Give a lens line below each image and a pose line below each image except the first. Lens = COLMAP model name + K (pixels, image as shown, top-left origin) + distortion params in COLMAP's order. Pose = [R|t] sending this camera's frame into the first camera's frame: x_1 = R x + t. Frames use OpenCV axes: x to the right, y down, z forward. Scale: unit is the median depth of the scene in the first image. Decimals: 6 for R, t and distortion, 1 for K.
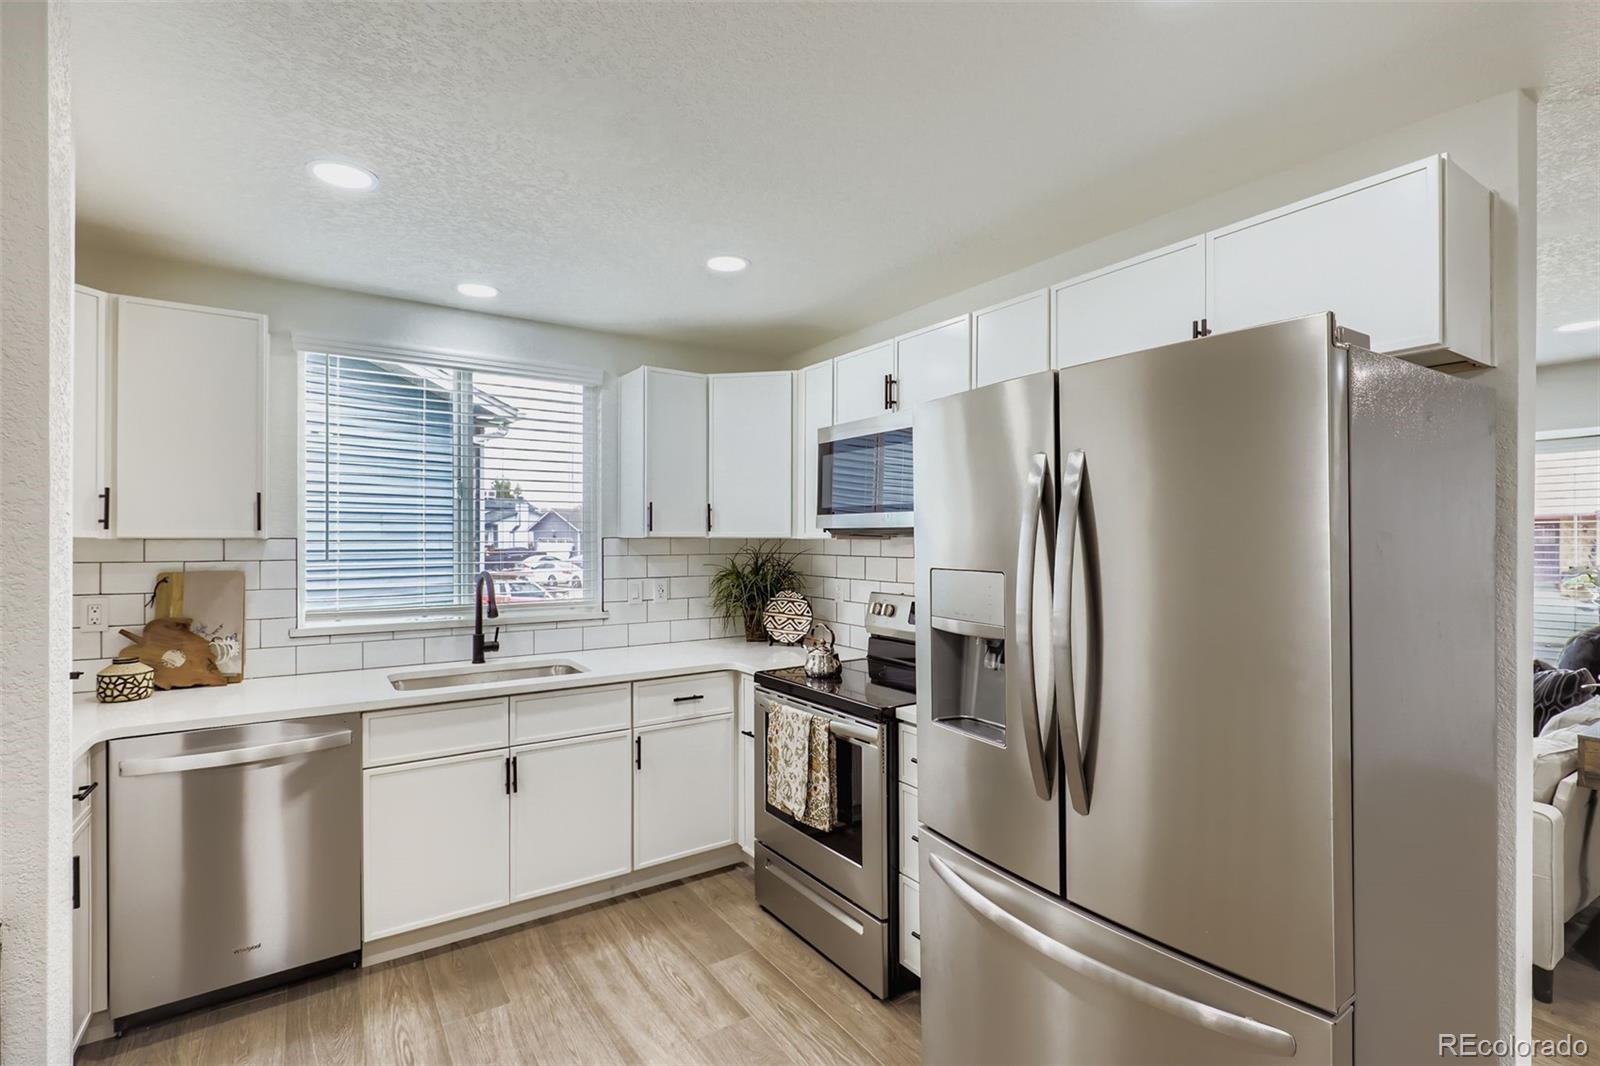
lens RADIAL K [[731.3, 0, 801.8], [0, 731.3, 540.7], [0, 0, 1]] dist [0.000957, -0.000517]
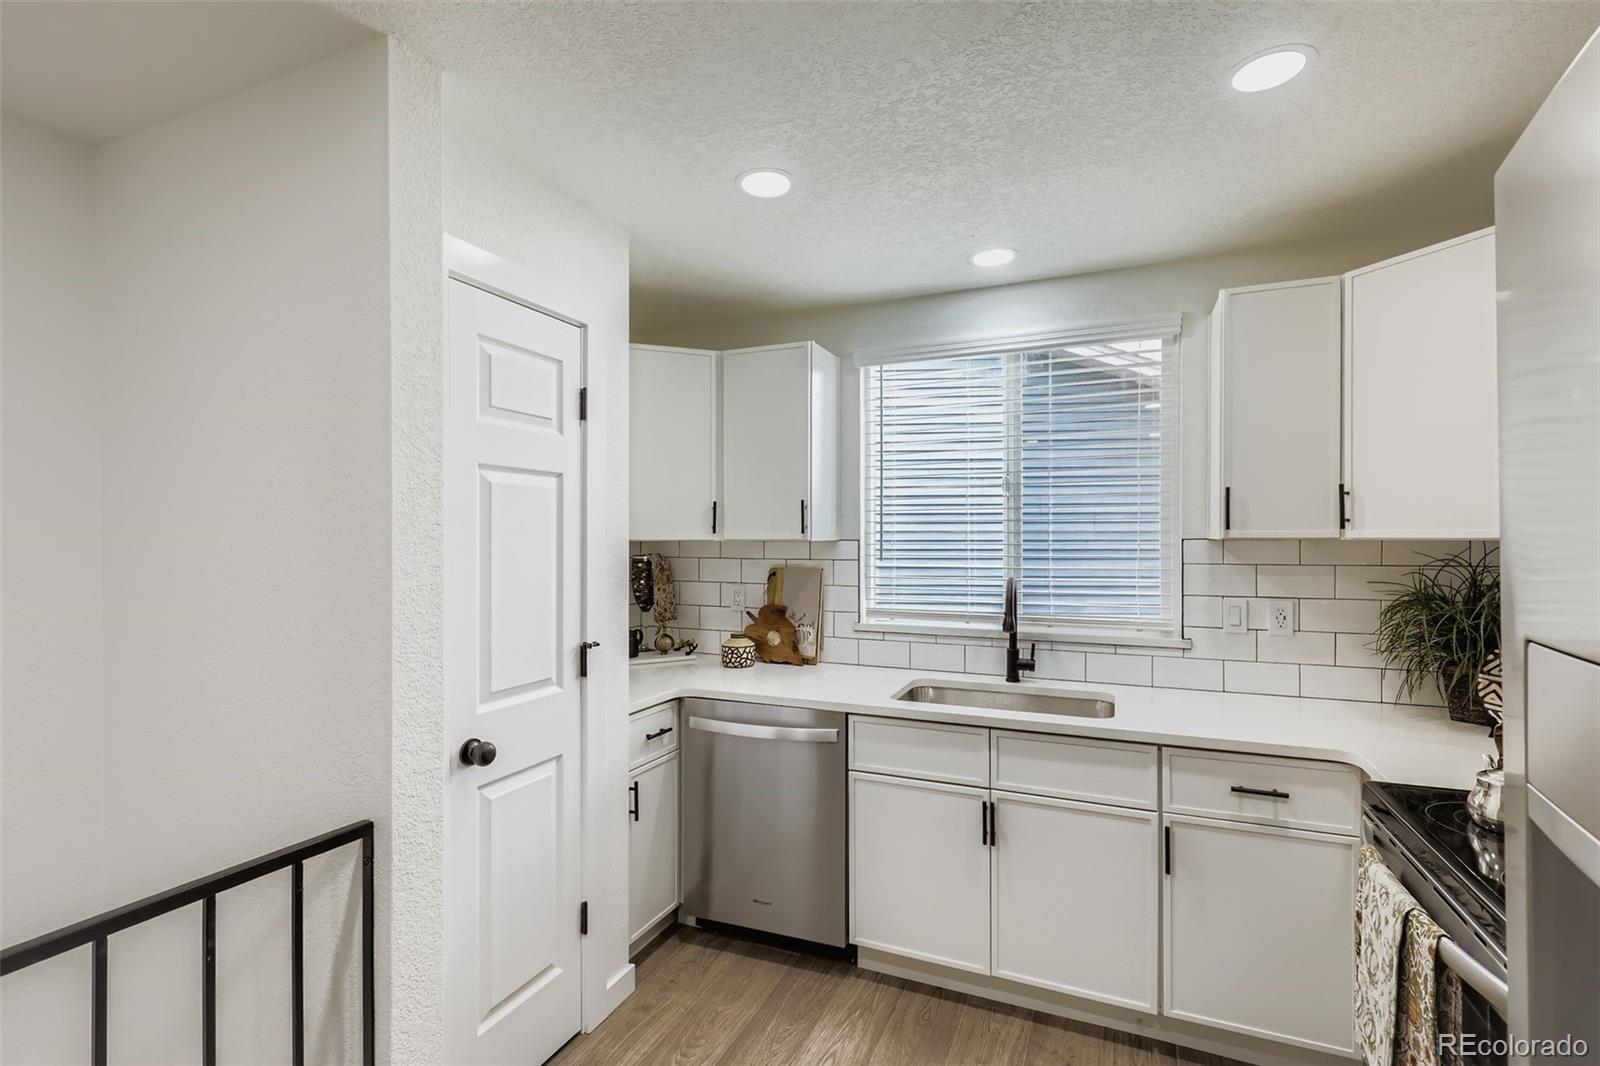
lens RADIAL K [[731.3, 0, 801.8], [0, 731.3, 540.7], [0, 0, 1]] dist [0.000957, -0.000517]
pose [[0.537809, 0.003960, -0.843057, 0.189908], [-0.000384, 0.999990, 0.004452, -0.007176], [0.843066, -0.002071, 0.537805, 0.364097]]
